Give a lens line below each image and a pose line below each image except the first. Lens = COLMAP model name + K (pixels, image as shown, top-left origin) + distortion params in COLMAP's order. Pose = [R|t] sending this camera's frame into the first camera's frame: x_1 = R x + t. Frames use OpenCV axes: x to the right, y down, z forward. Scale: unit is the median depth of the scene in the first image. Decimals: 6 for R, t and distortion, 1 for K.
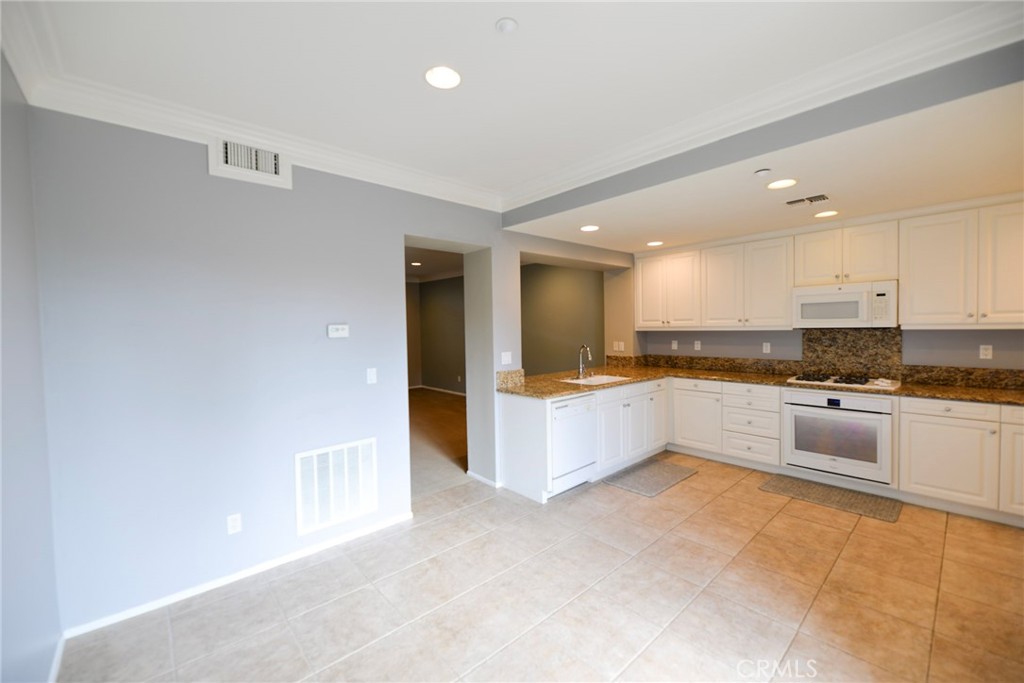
lens RADIAL K [[413.0, 0, 514.6], [0, 413.0, 337.9], [0, 0, 1]] dist [0.001491, -0.003729]
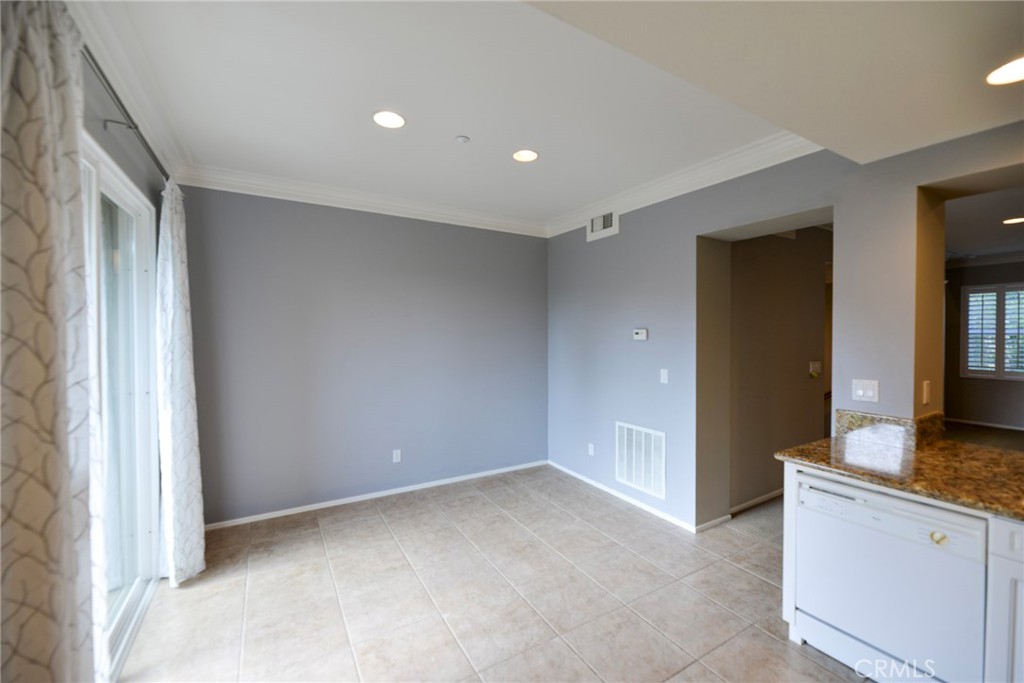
lens RADIAL K [[413.0, 0, 514.6], [0, 413.0, 337.9], [0, 0, 1]] dist [0.001491, -0.003729]
pose [[-0.196856, 0.030879, -0.979946, 0.668204], [-0.026555, 0.998969, 0.036813, -0.032744], [0.980073, 0.033270, -0.195833, 0.683734]]
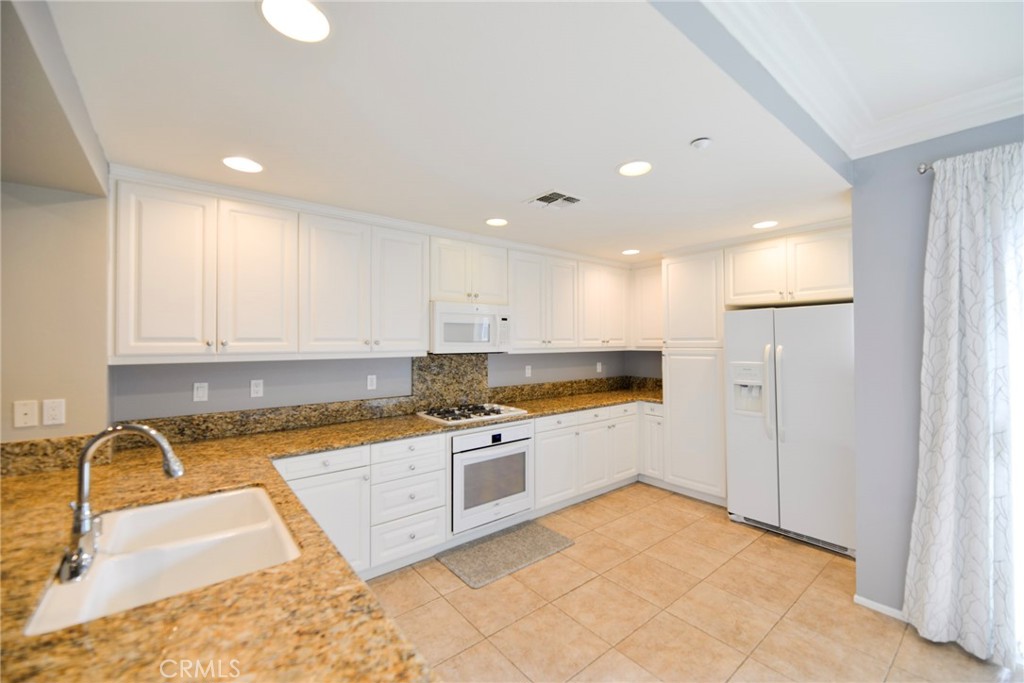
lens RADIAL K [[413.0, 0, 514.6], [0, 413.0, 337.9], [0, 0, 1]] dist [0.001491, -0.003729]
pose [[0.053414, 0.029838, 0.998127, -0.101690], [0.033174, 0.998949, -0.031638, -0.026097], [-0.998021, 0.034802, 0.052368, 0.892759]]
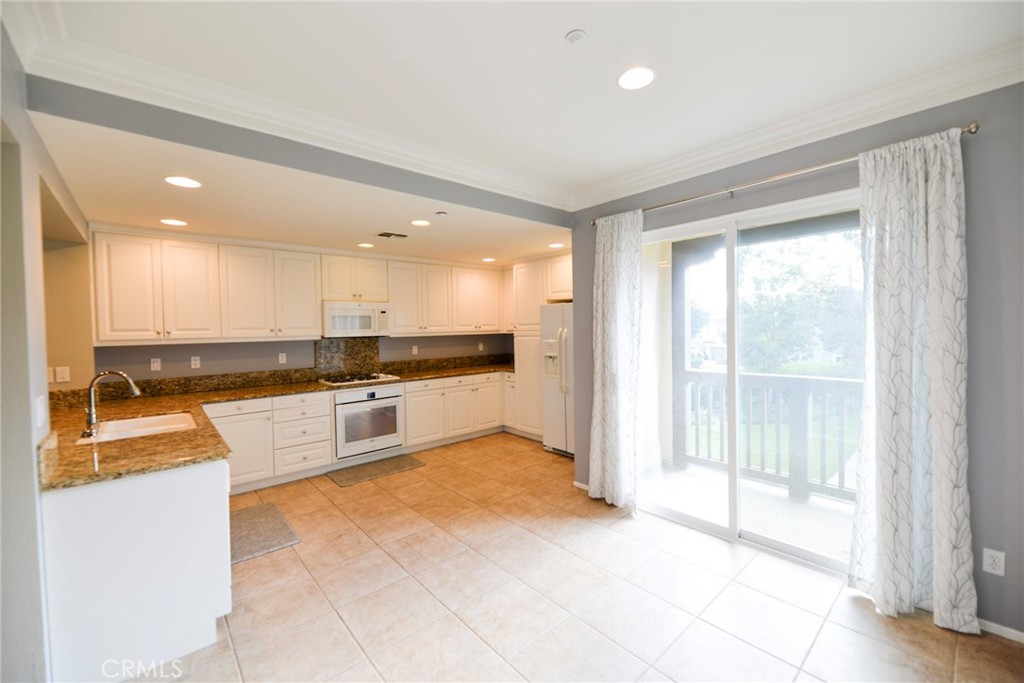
lens RADIAL K [[413.0, 0, 514.6], [0, 413.0, 337.9], [0, 0, 1]] dist [0.001491, -0.003729]
pose [[0.010904, -0.008345, 0.999906, -0.476164], [0.046636, 0.998881, 0.007828, -0.008190], [-0.998852, 0.046547, 0.011281, 0.529380]]
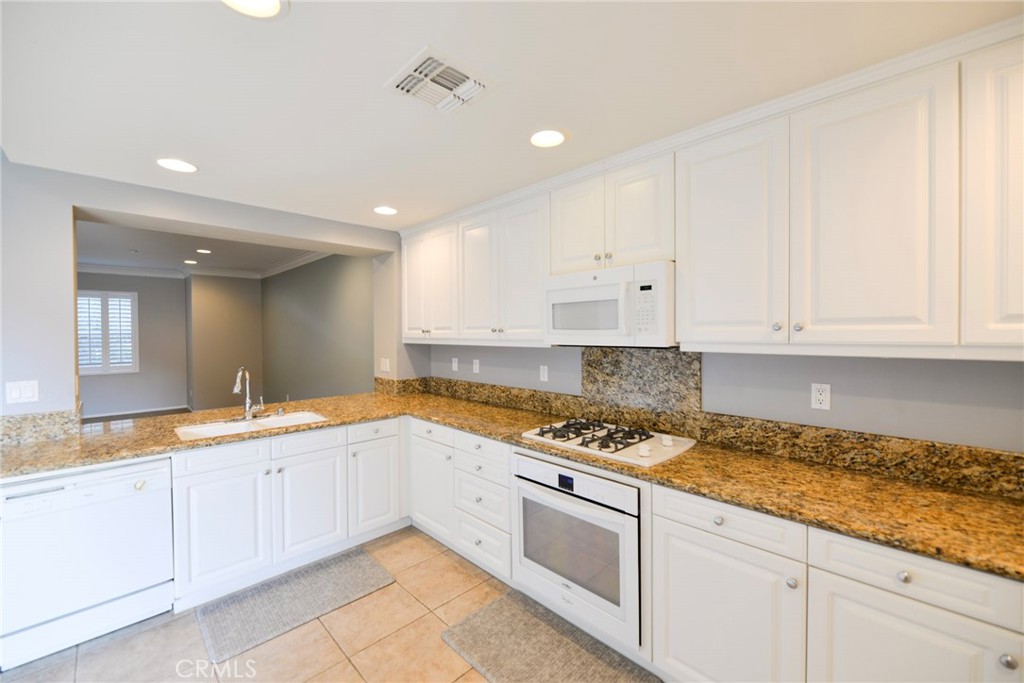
lens RADIAL K [[413.0, 0, 514.6], [0, 413.0, 337.9], [0, 0, 1]] dist [0.001491, -0.003729]
pose [[0.999035, 0.013385, 0.041838, 0.667222], [-0.012730, 0.999793, -0.015898, -0.025637], [-0.042042, 0.015350, 0.998998, 0.441740]]
